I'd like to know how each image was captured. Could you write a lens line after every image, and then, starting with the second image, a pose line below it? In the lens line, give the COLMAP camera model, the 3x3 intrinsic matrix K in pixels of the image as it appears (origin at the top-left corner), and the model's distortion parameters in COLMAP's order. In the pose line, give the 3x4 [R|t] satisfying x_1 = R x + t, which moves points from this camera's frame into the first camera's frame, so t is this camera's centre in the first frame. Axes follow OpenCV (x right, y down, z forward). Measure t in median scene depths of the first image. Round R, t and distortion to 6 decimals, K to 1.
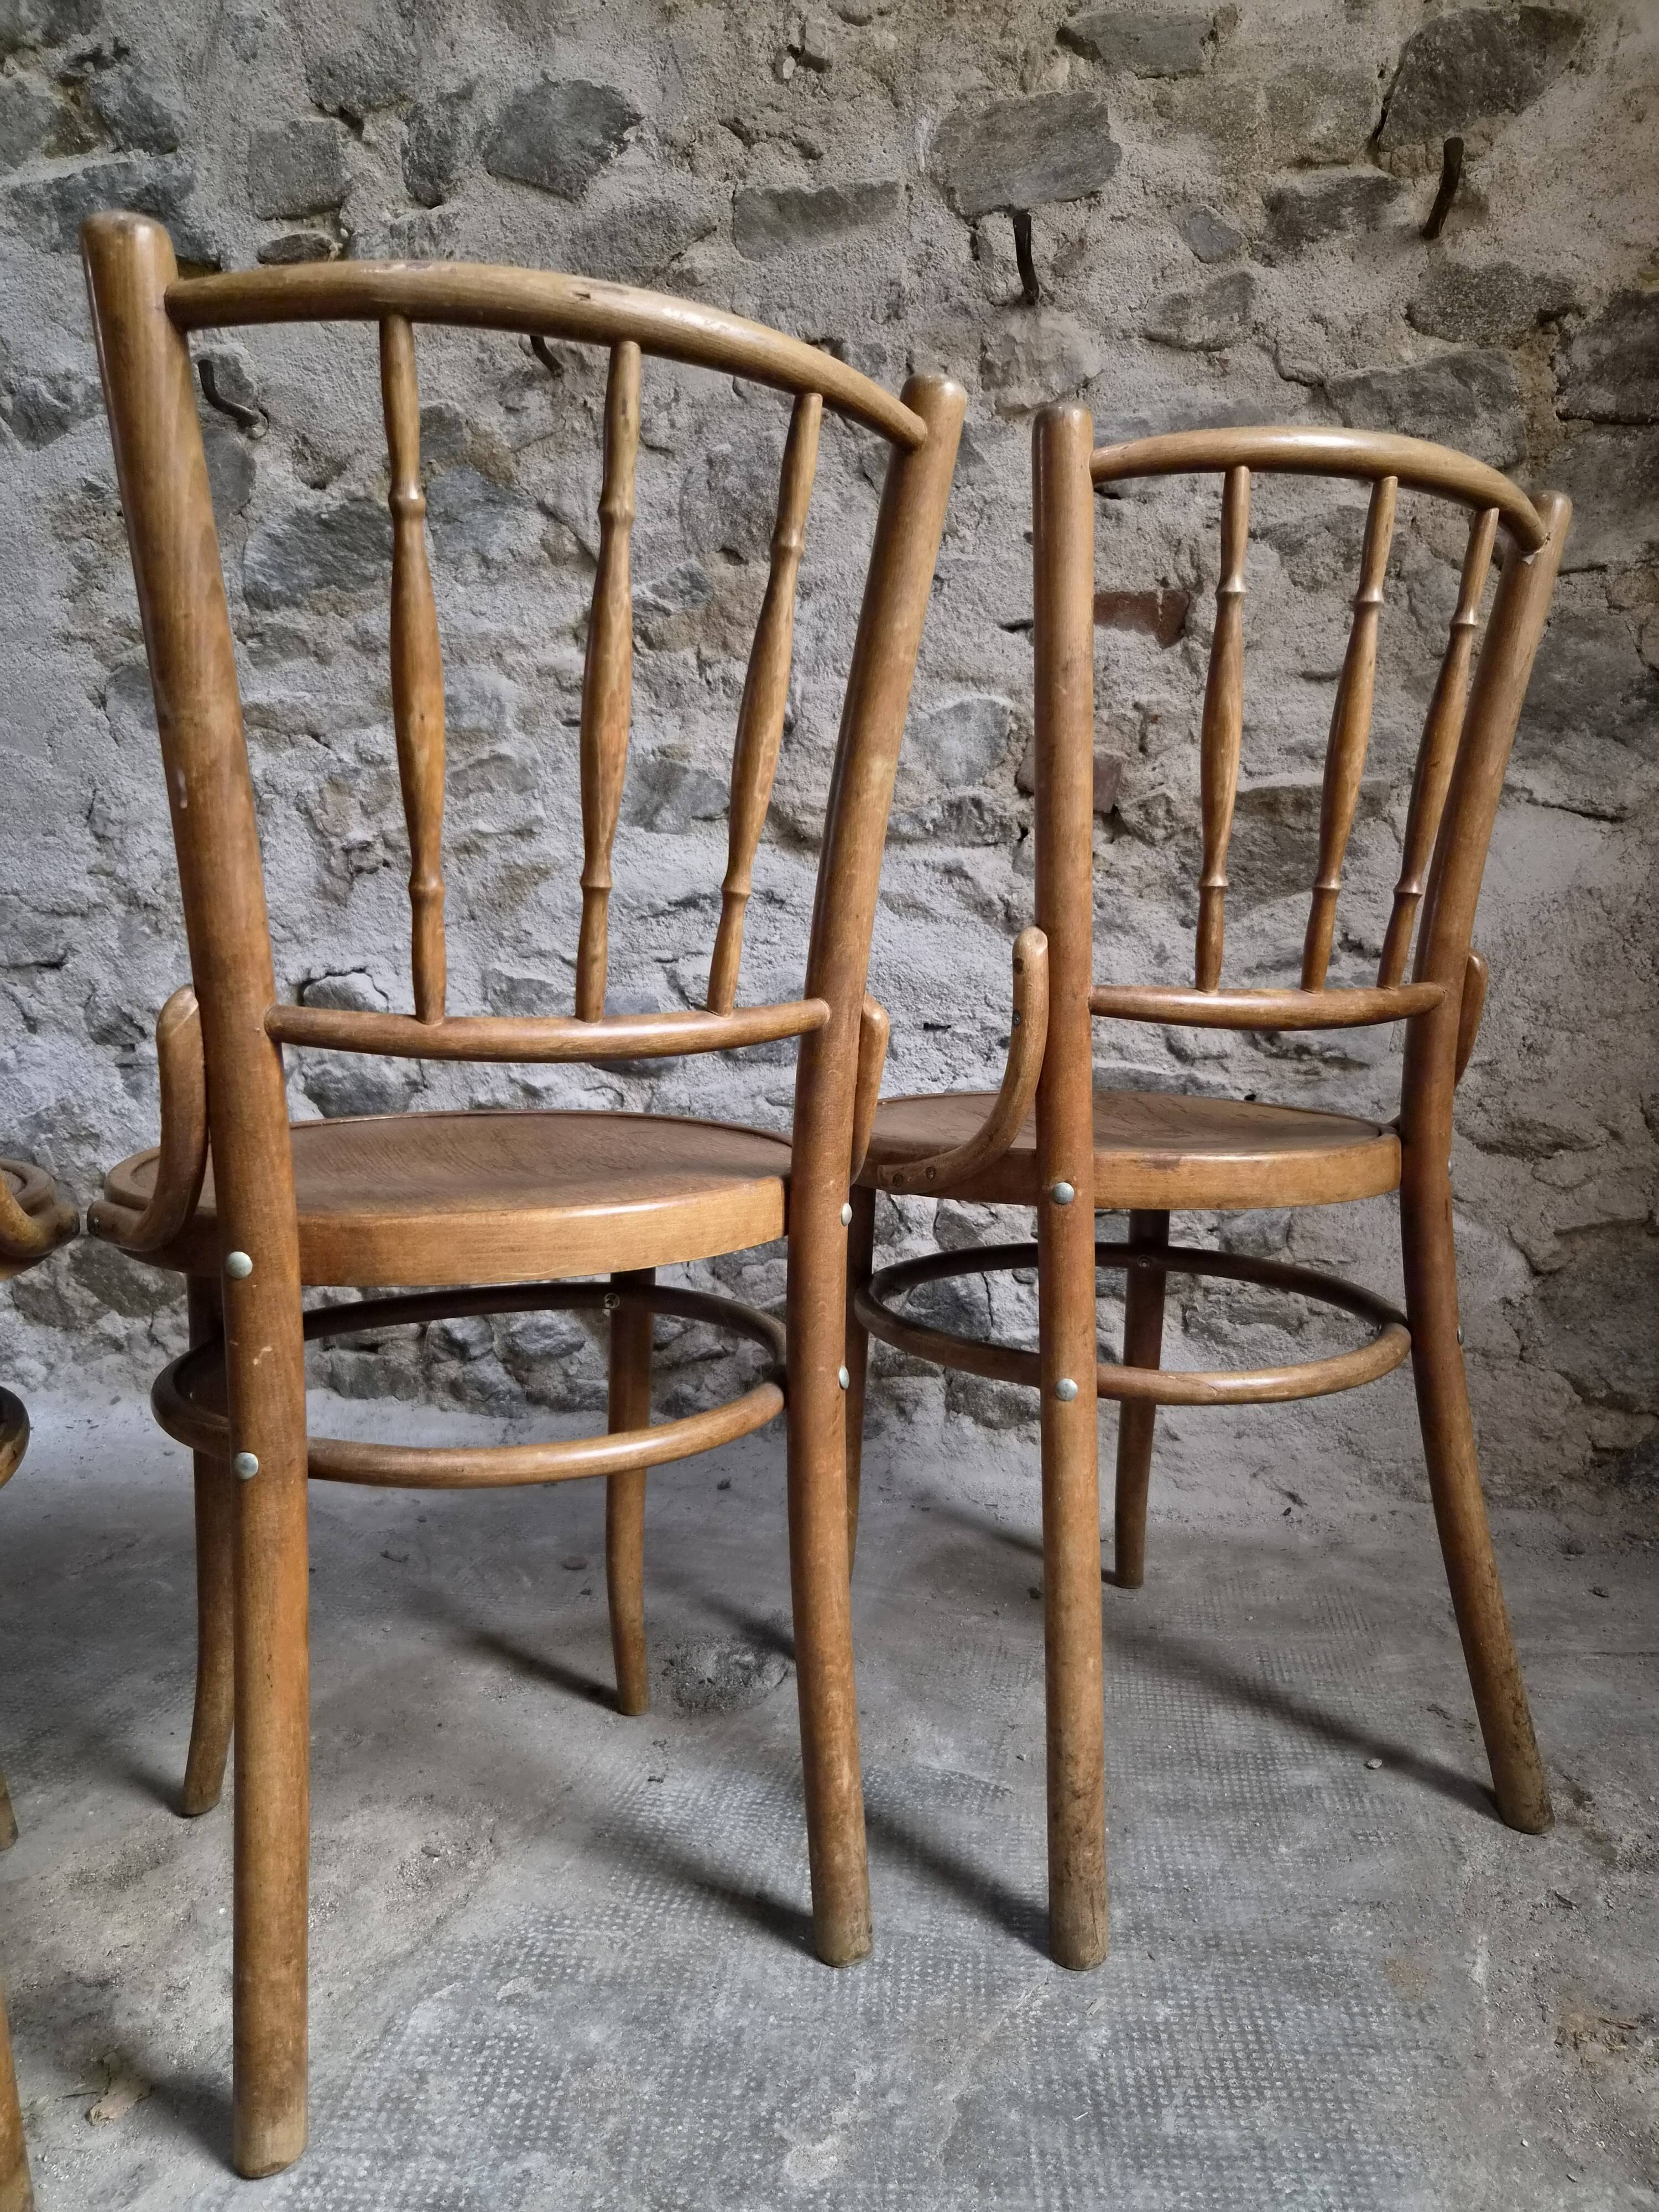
lens RADIAL K [[1497.3, 0, 837.6], [0, 1497.3, 1101.2], [0, 0, 1]] dist [0.065316, -0.052684]
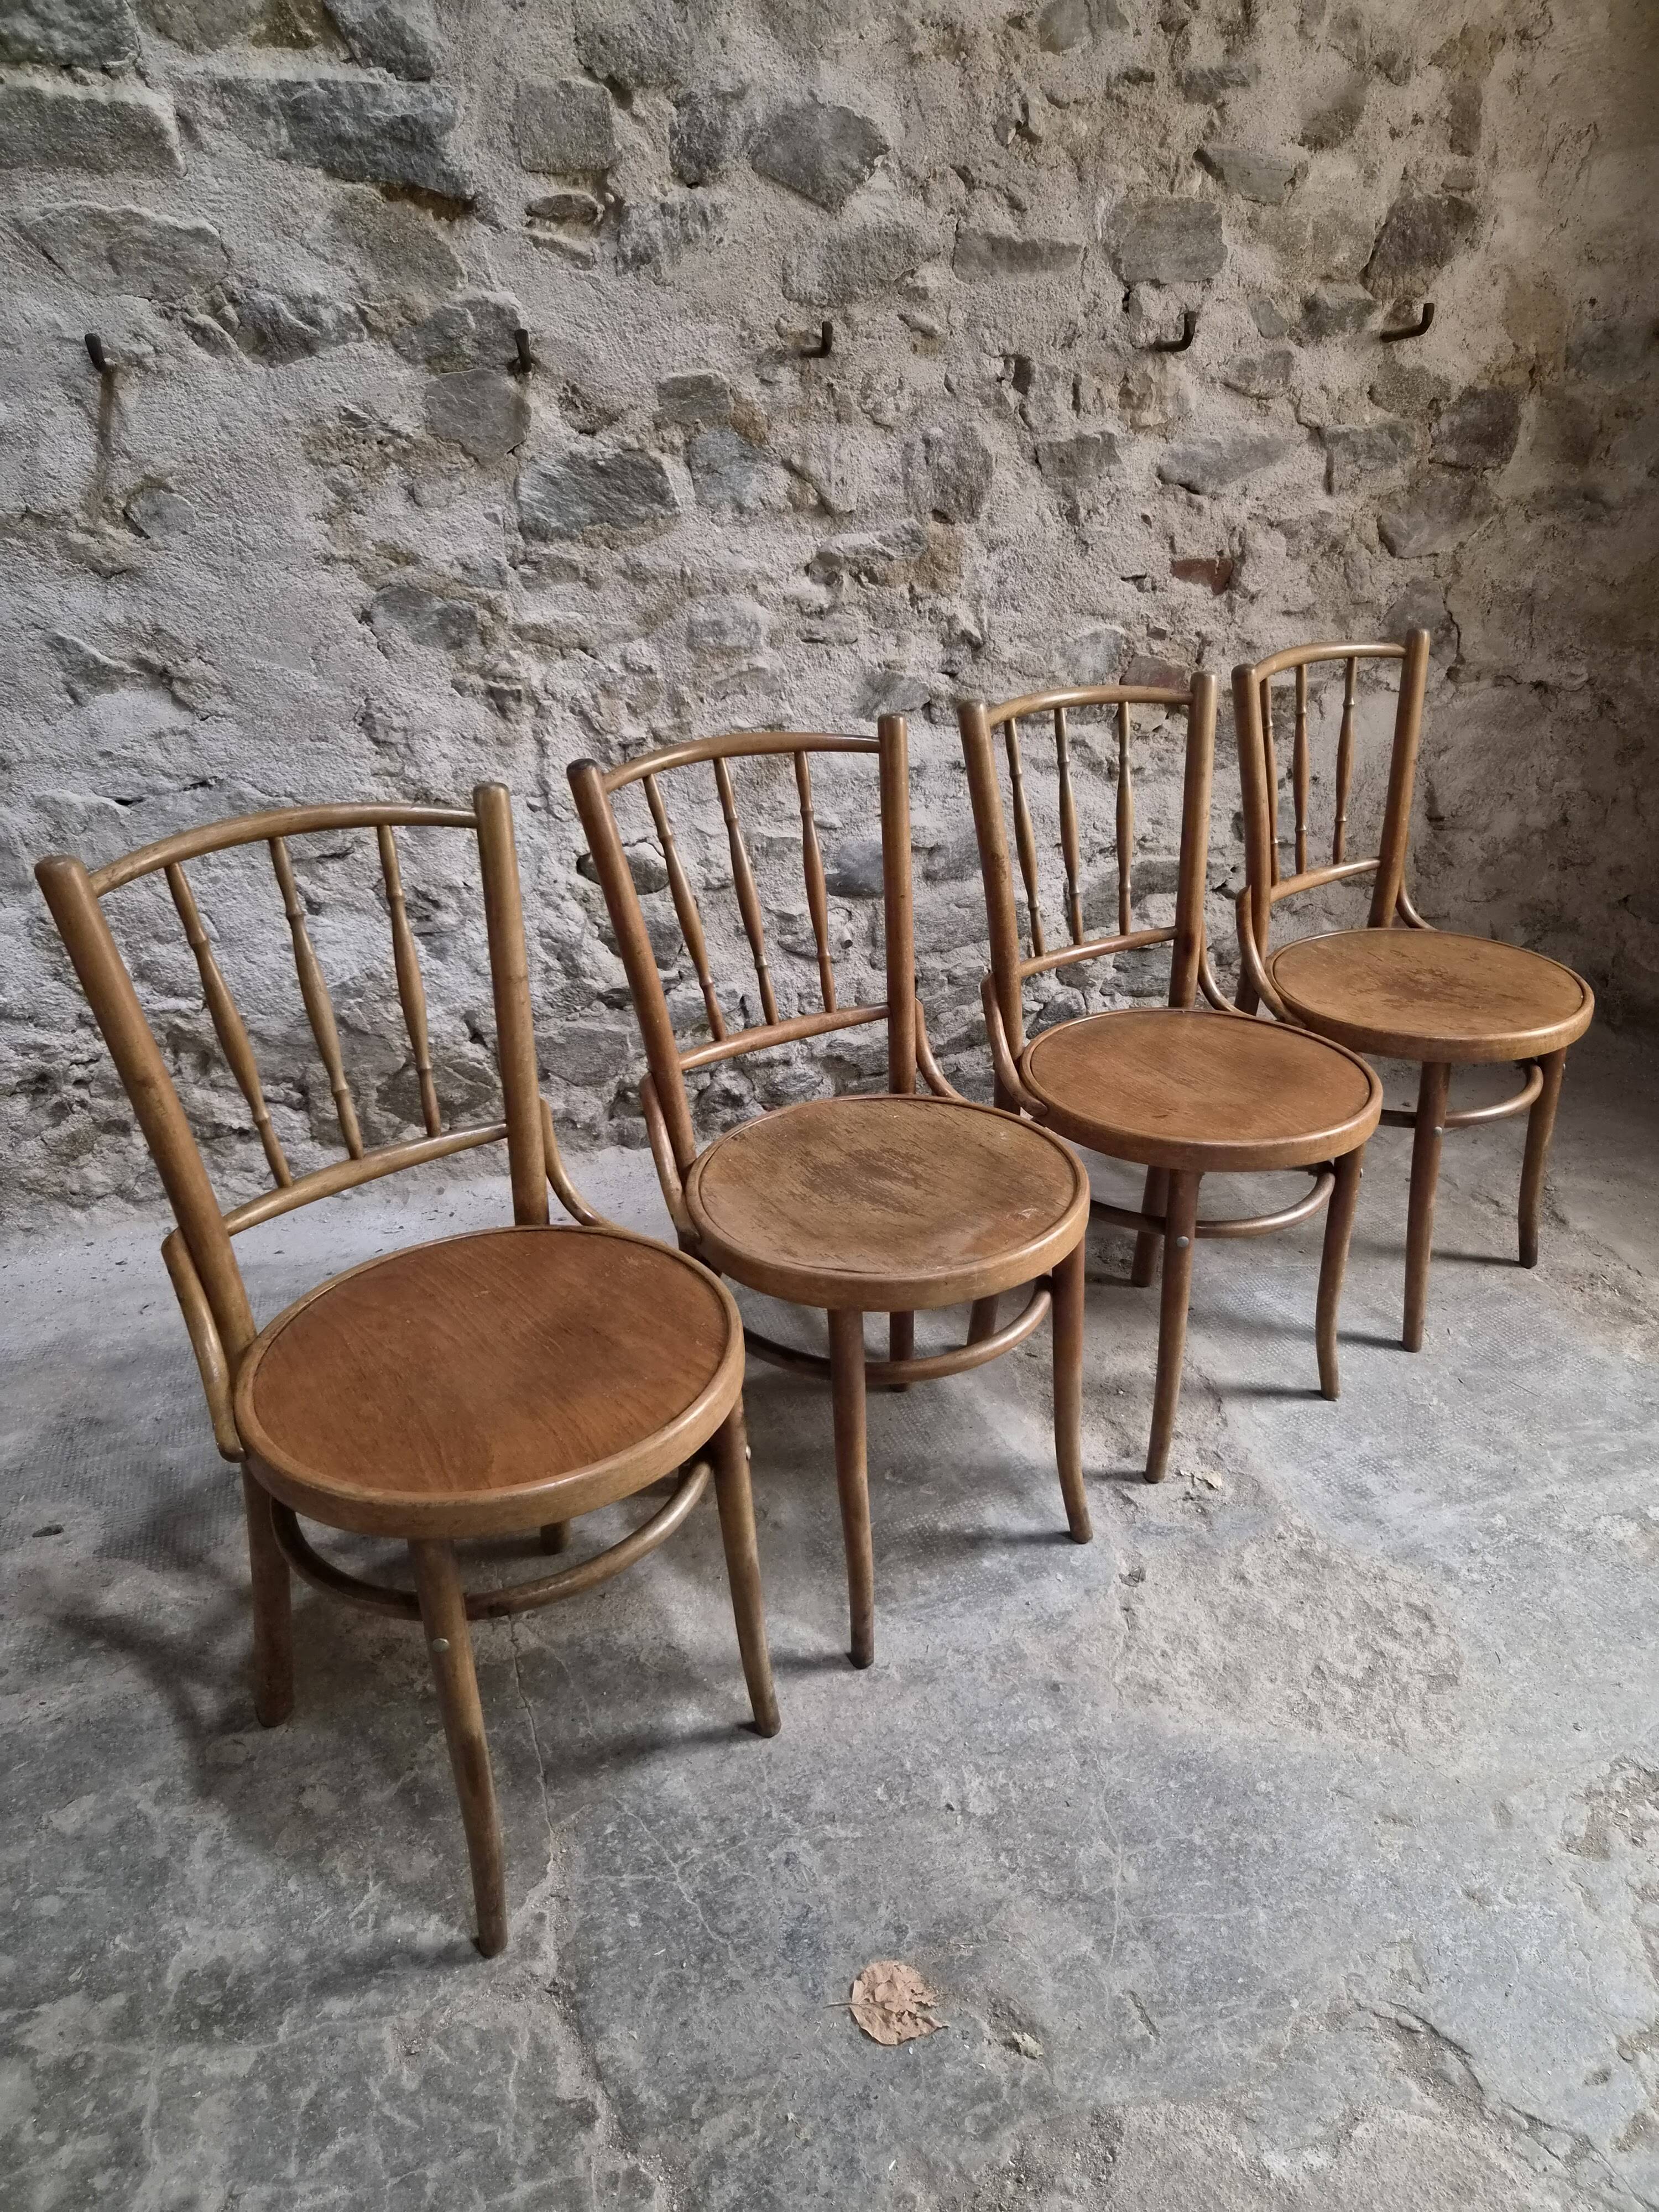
lens RADIAL K [[1497.3, 0, 842.4], [0, 1497.3, 1115.4], [0, 0, 1]] dist [0.065316, -0.052684]
pose [[0.851567, -0.221577, 0.475118, -0.891304], [0.045809, 0.934273, 0.353604, -0.335174], [-0.522240, -0.279352, 0.805747, -0.196724]]
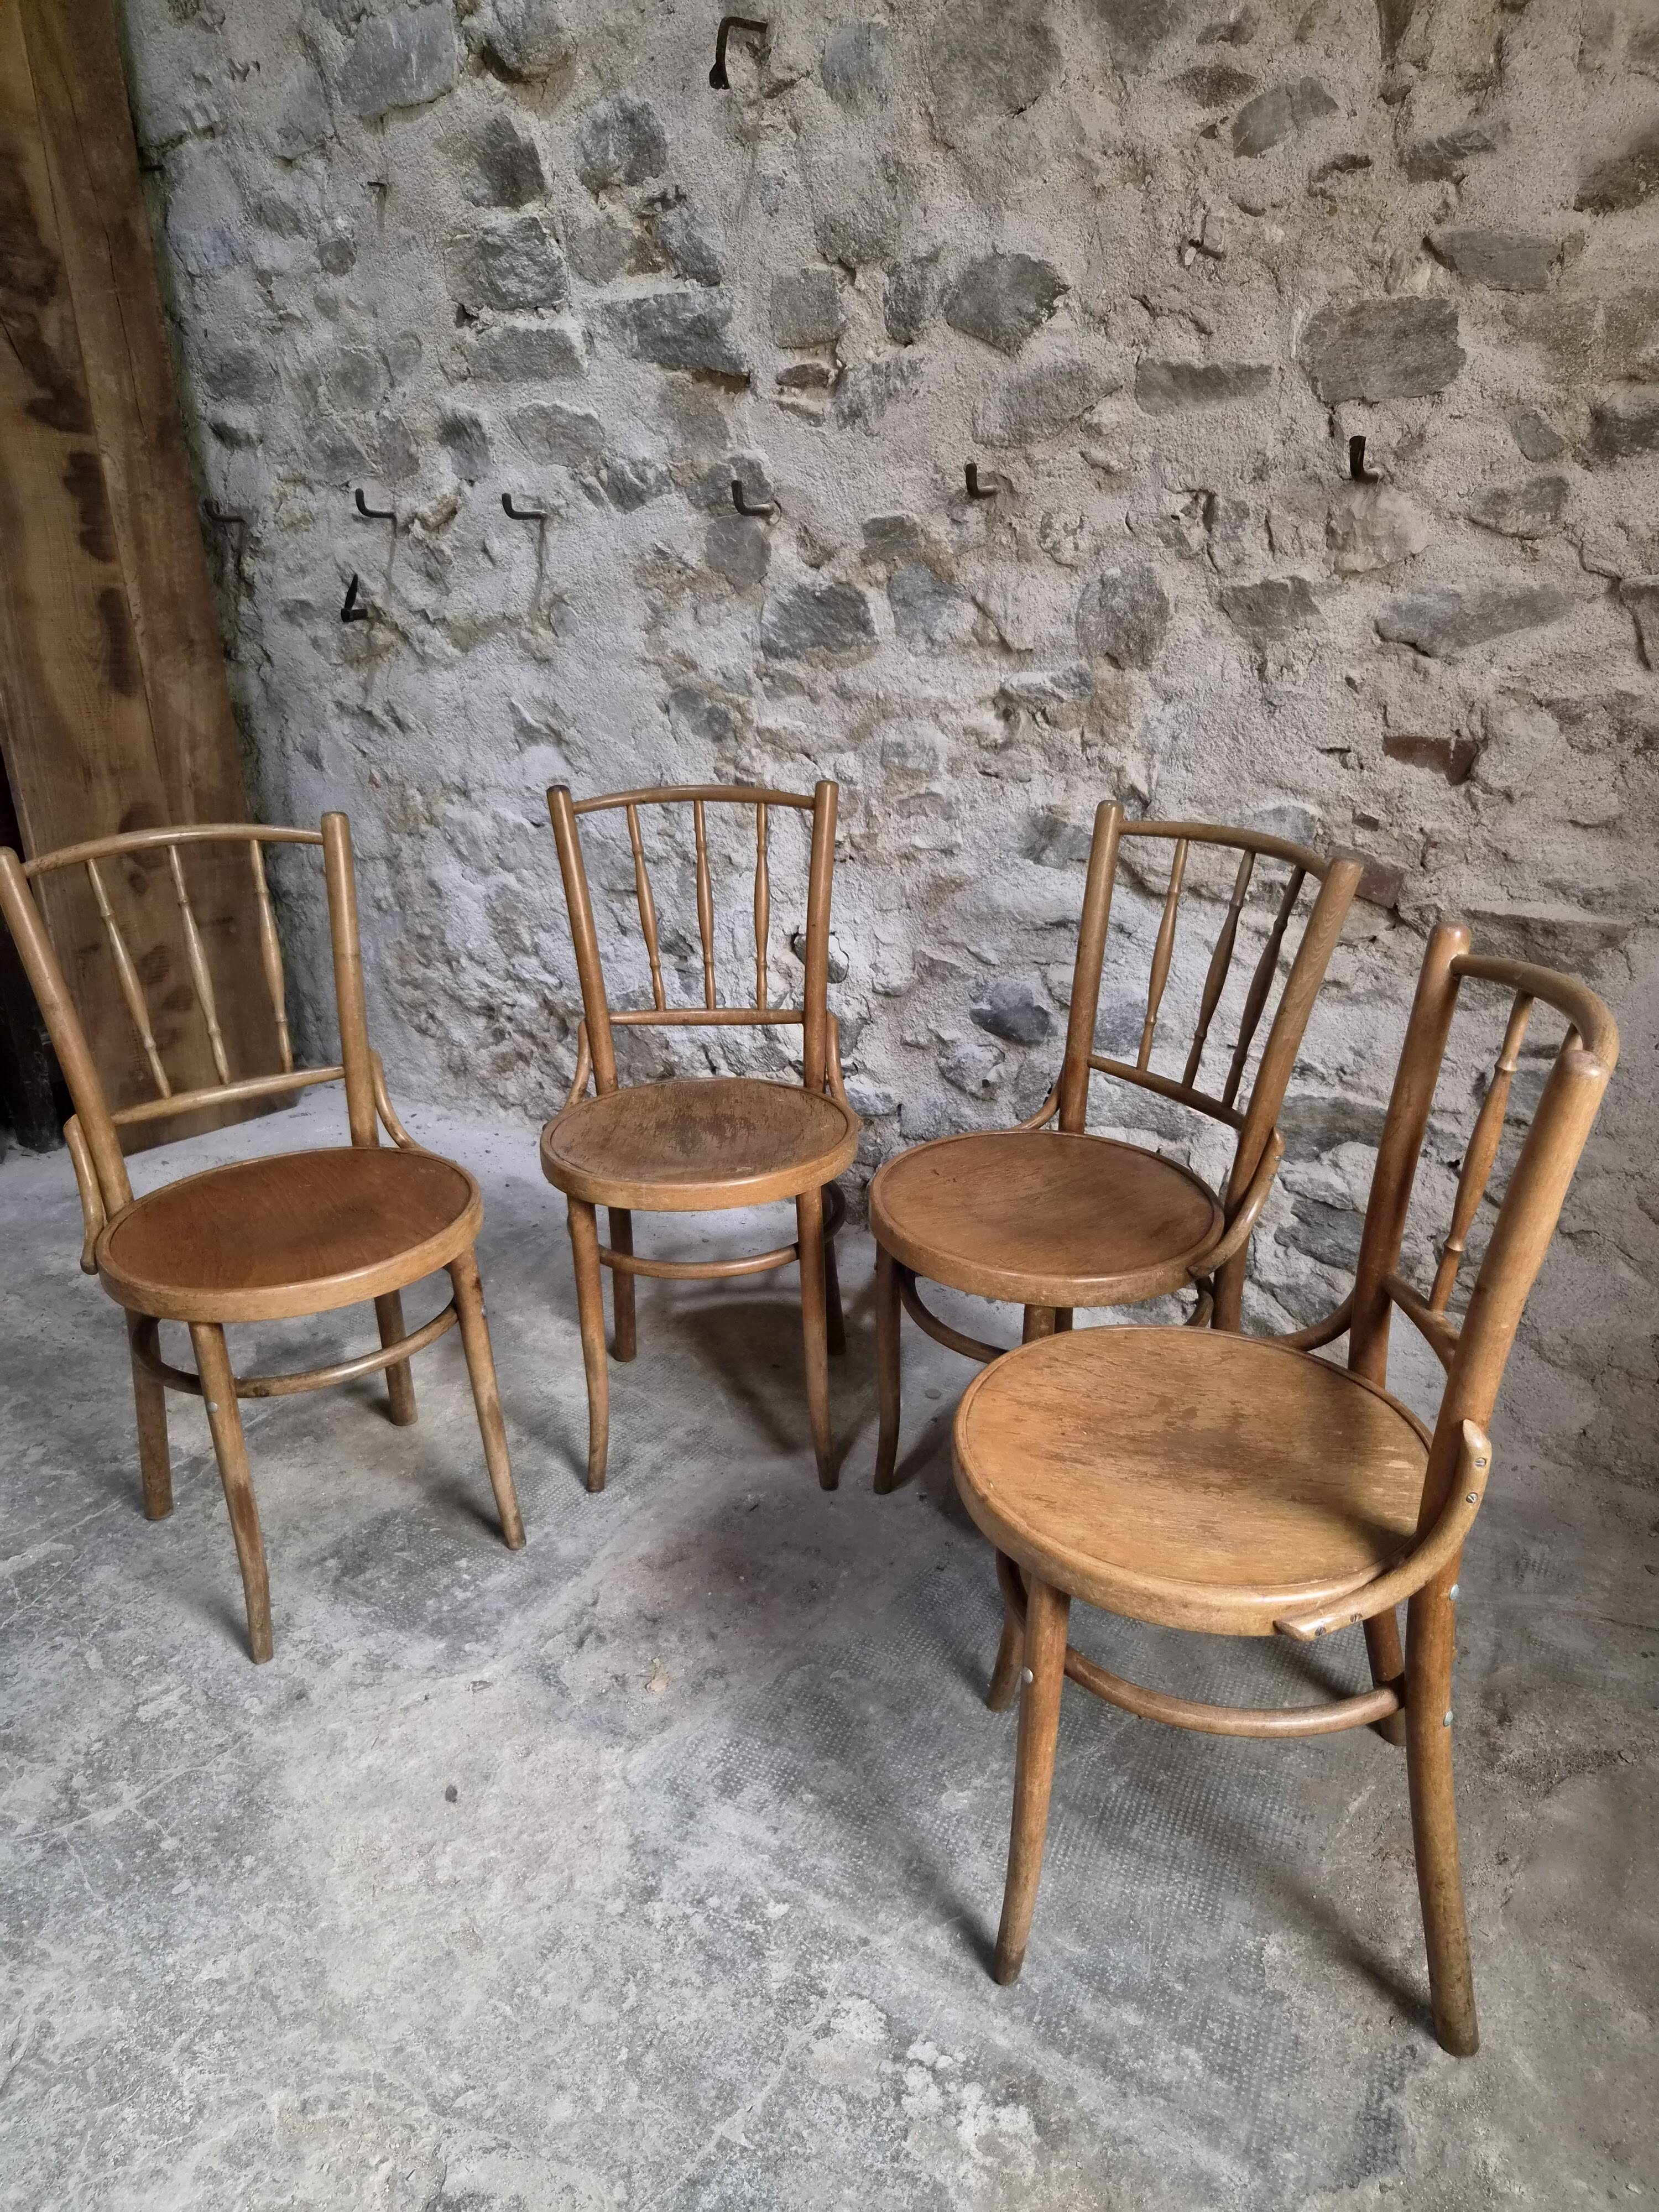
lens RADIAL K [[1497.3, 0, 833.0], [0, 1497.3, 1116.9], [0, 0, 1]] dist [0.065316, -0.052684]
pose [[0.936058, 0.129857, -0.327005, 0.166735], [-0.032211, 0.957125, 0.287878, -0.344516], [0.350368, -0.258938, 0.900108, -0.298712]]
